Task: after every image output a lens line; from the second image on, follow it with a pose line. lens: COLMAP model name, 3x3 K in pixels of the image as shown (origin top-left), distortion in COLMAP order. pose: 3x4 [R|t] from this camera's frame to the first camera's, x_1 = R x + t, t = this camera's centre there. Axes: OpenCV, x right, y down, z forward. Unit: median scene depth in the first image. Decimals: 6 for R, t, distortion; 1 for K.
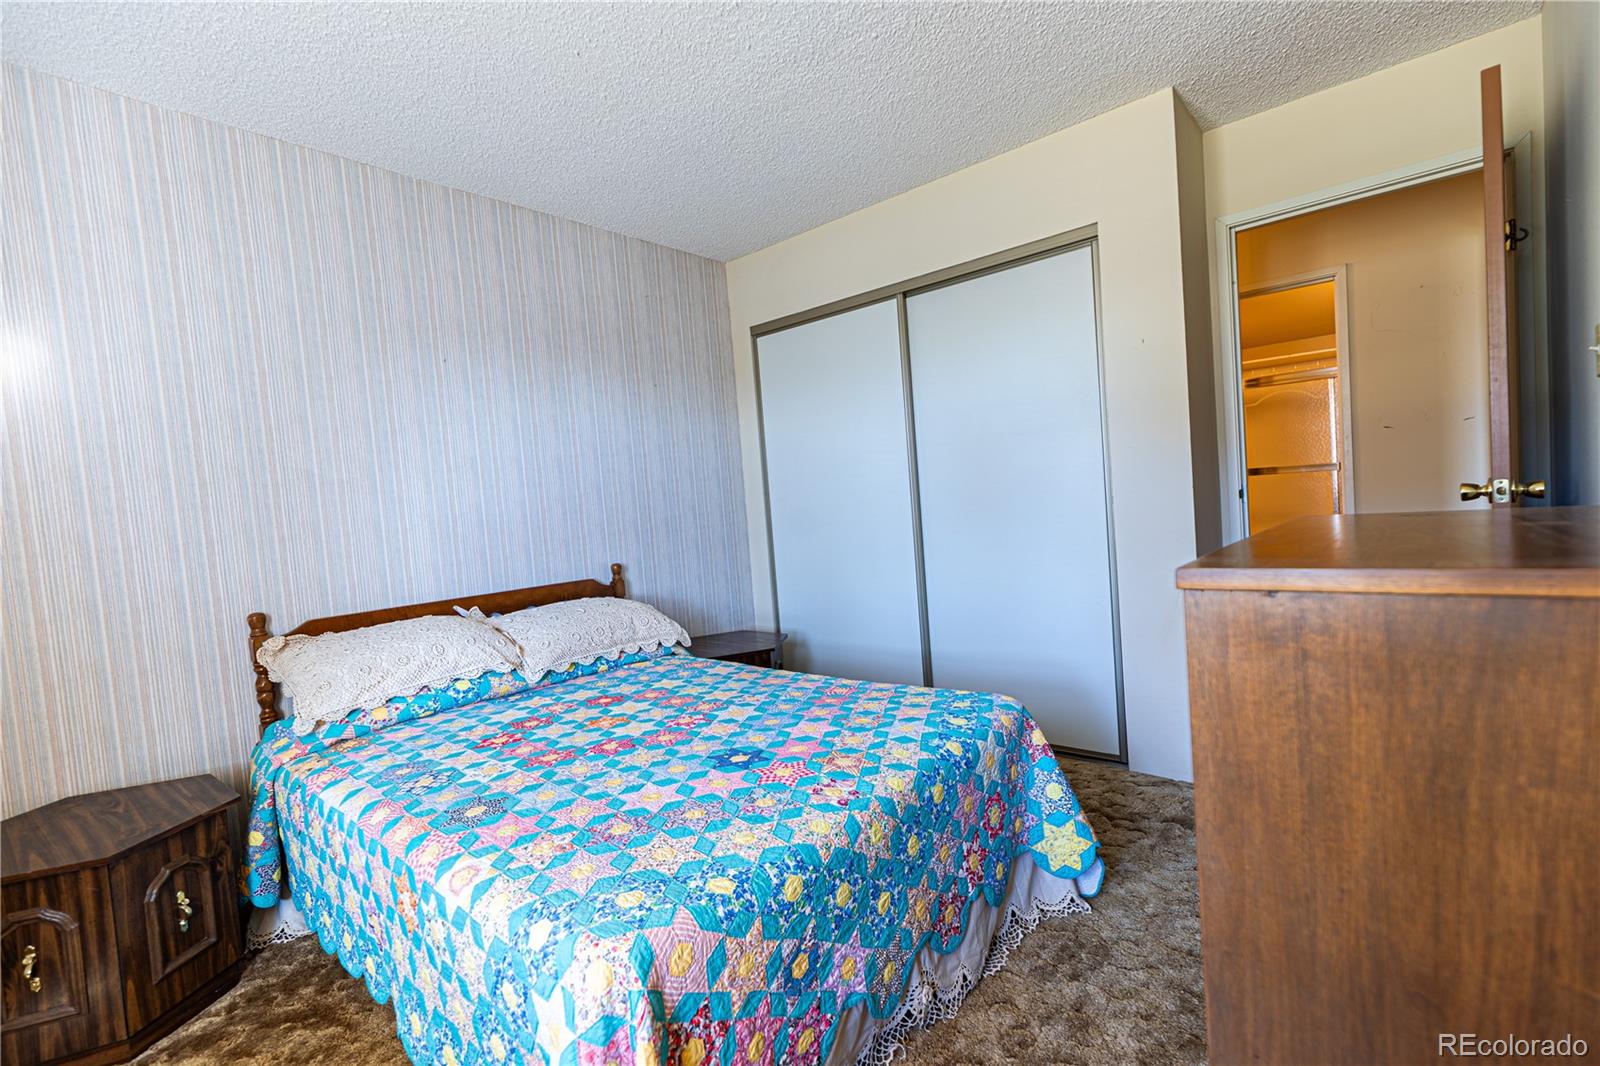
lens RADIAL K [[735.9, 0, 801.5], [0, 735.9, 534.1], [0, 0, 1]] dist [0.015263, -0.001630]
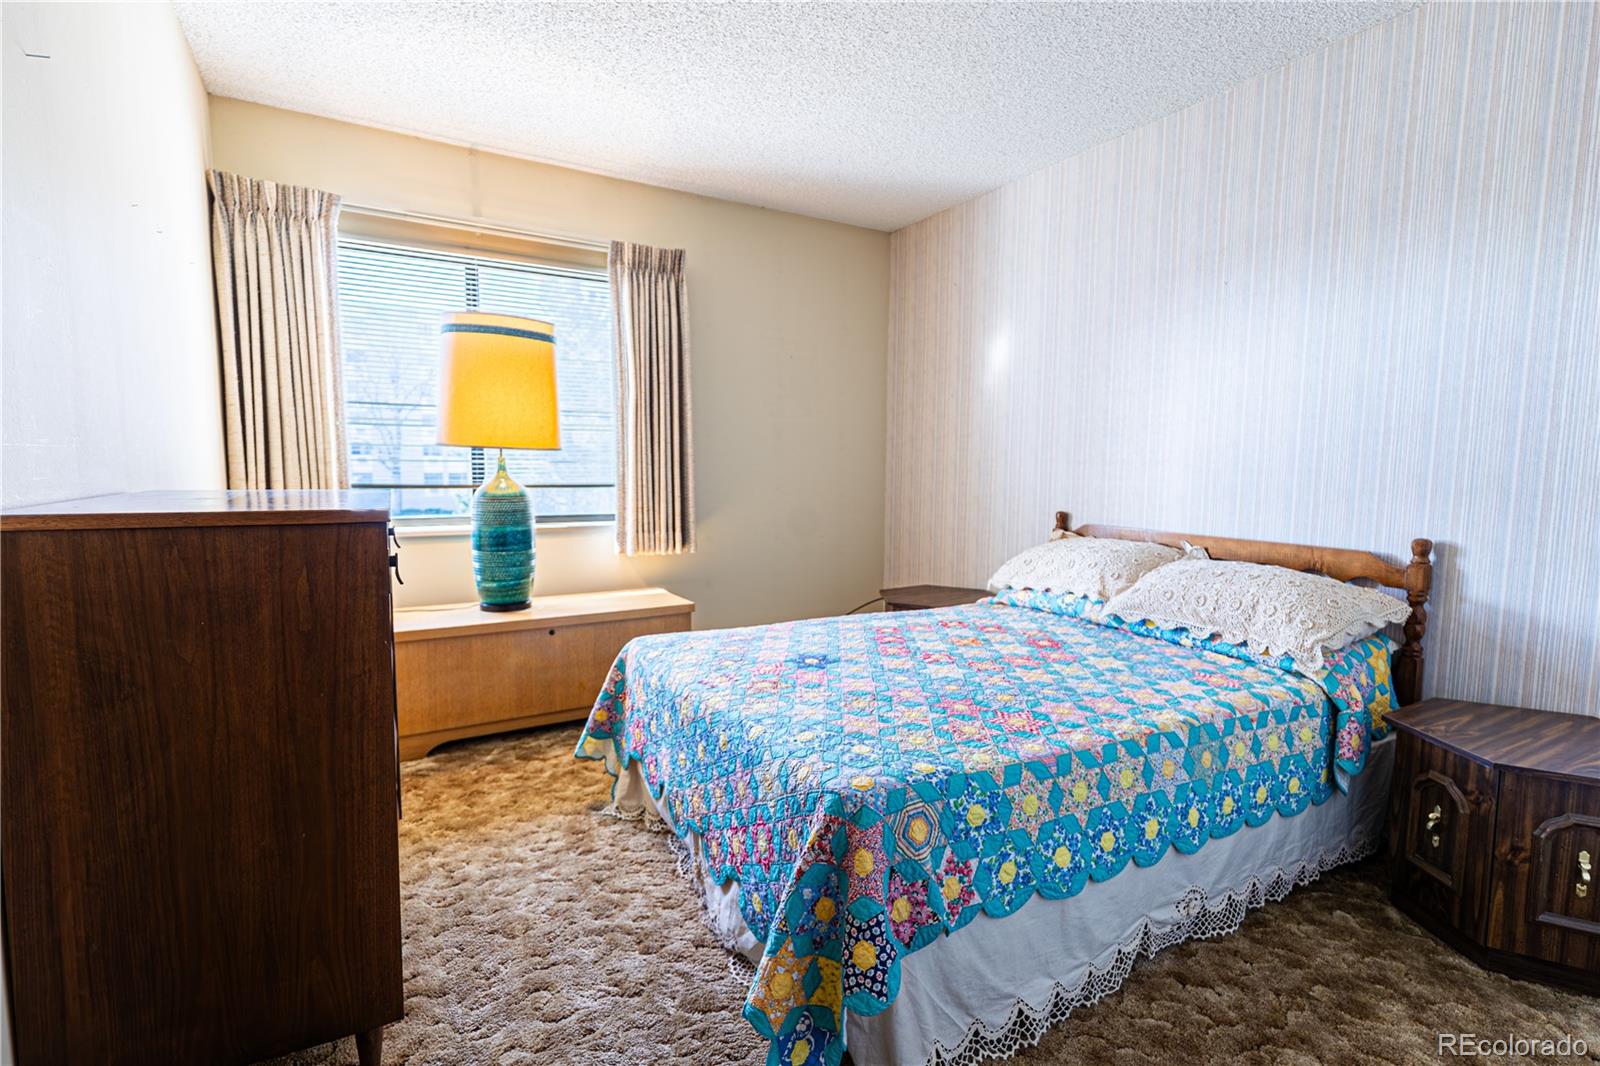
lens RADIAL K [[735.9, 0, 801.5], [0, 735.9, 534.1], [0, 0, 1]] dist [0.015263, -0.001630]
pose [[-0.332512, 0.158076, -0.929757, 0.920604], [-0.033730, 0.983229, 0.179230, -0.107308], [0.942496, 0.090957, -0.321603, 1.227258]]
